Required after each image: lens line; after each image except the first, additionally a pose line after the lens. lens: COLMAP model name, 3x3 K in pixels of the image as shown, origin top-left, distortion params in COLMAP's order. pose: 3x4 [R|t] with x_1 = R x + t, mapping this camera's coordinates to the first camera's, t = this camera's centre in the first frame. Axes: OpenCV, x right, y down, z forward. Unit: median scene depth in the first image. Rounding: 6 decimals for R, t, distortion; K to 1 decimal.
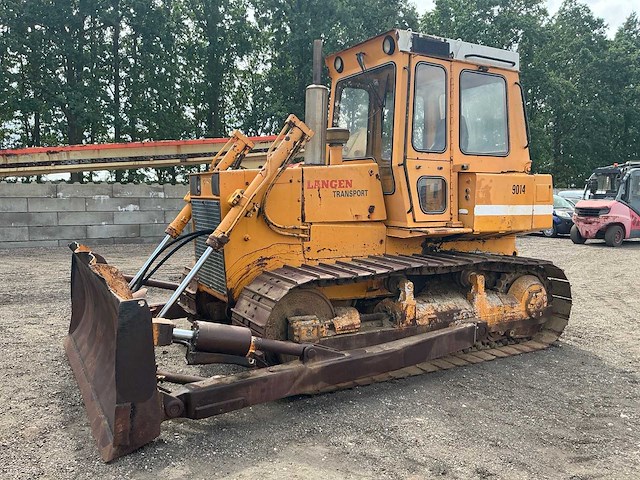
lens RADIAL K [[531.4, 0, 319.3], [0, 531.4, 237.9], [0, 0, 1]] dist [0.079126, -0.149438]
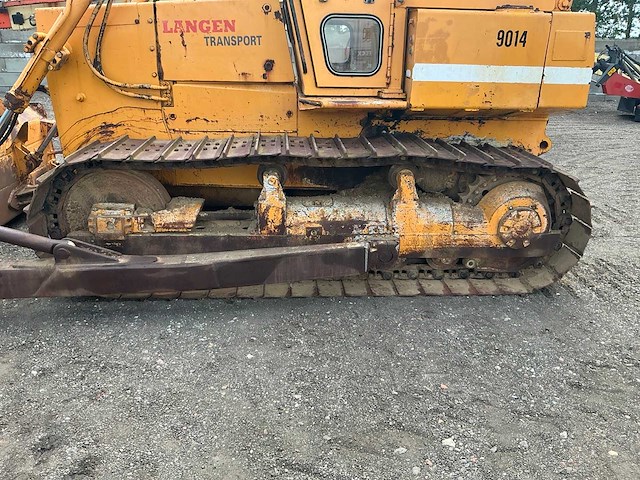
lens RADIAL K [[528.6, 0, 321.4], [0, 528.6, 241.4], [0, 0, 1]] dist [0.072280, -0.127751]
pose [[0.902836, 0.162070, -0.398272, 0.501927], [-0.050135, 0.959606, 0.276846, -0.029999], [0.427053, -0.229979, 0.874492, 0.370499]]
